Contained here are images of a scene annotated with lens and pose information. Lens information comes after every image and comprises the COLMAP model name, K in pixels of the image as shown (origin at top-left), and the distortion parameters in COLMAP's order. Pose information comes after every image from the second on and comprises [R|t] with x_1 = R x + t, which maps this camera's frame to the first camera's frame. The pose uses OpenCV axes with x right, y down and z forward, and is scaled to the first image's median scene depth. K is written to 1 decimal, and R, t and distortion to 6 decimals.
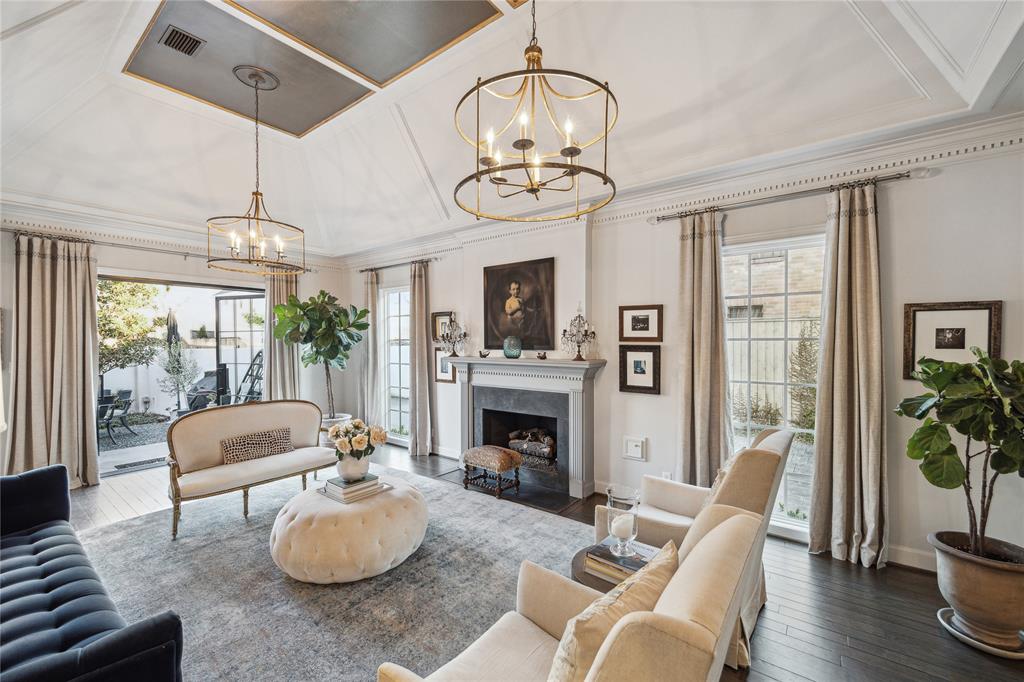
lens RADIAL K [[416.4, 0, 512.0], [0, 416.4, 341.0], [0, 0, 1]] dist [0.000077, 0.000119]
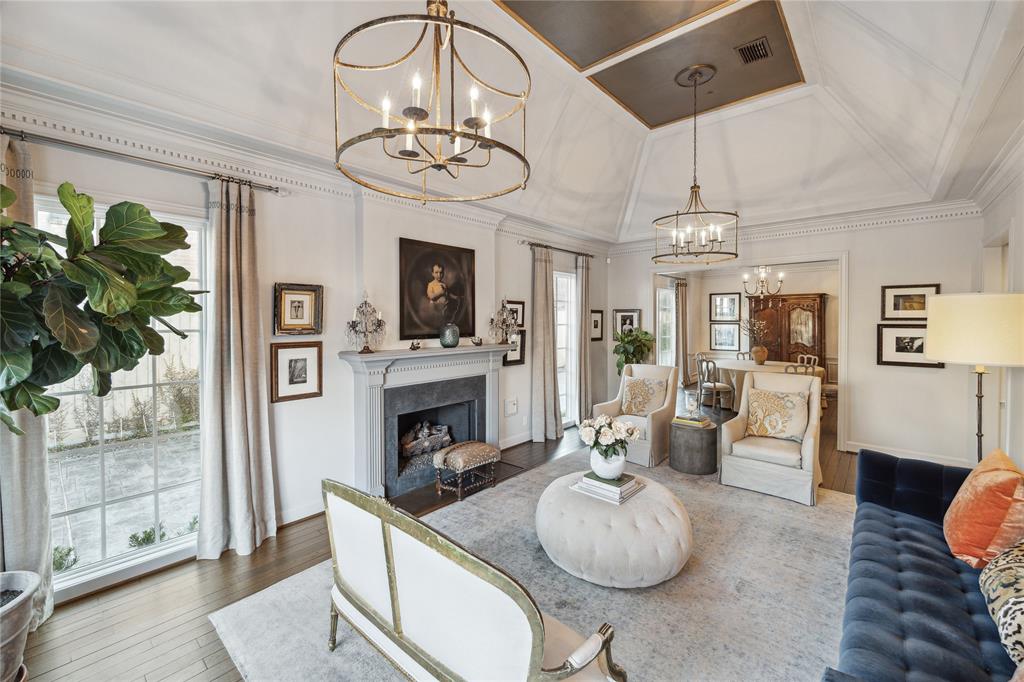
lens RADIAL K [[420.3, 0, 507.8], [0, 420.3, 322.5], [0, 0, 1]] dist [0.001137, 0.000312]
pose [[0.075990, -0.004527, 0.997098, -0.908103], [0.003834, 0.999984, 0.004248, -0.017617], [-0.997101, 0.003500, 0.076006, 0.779965]]
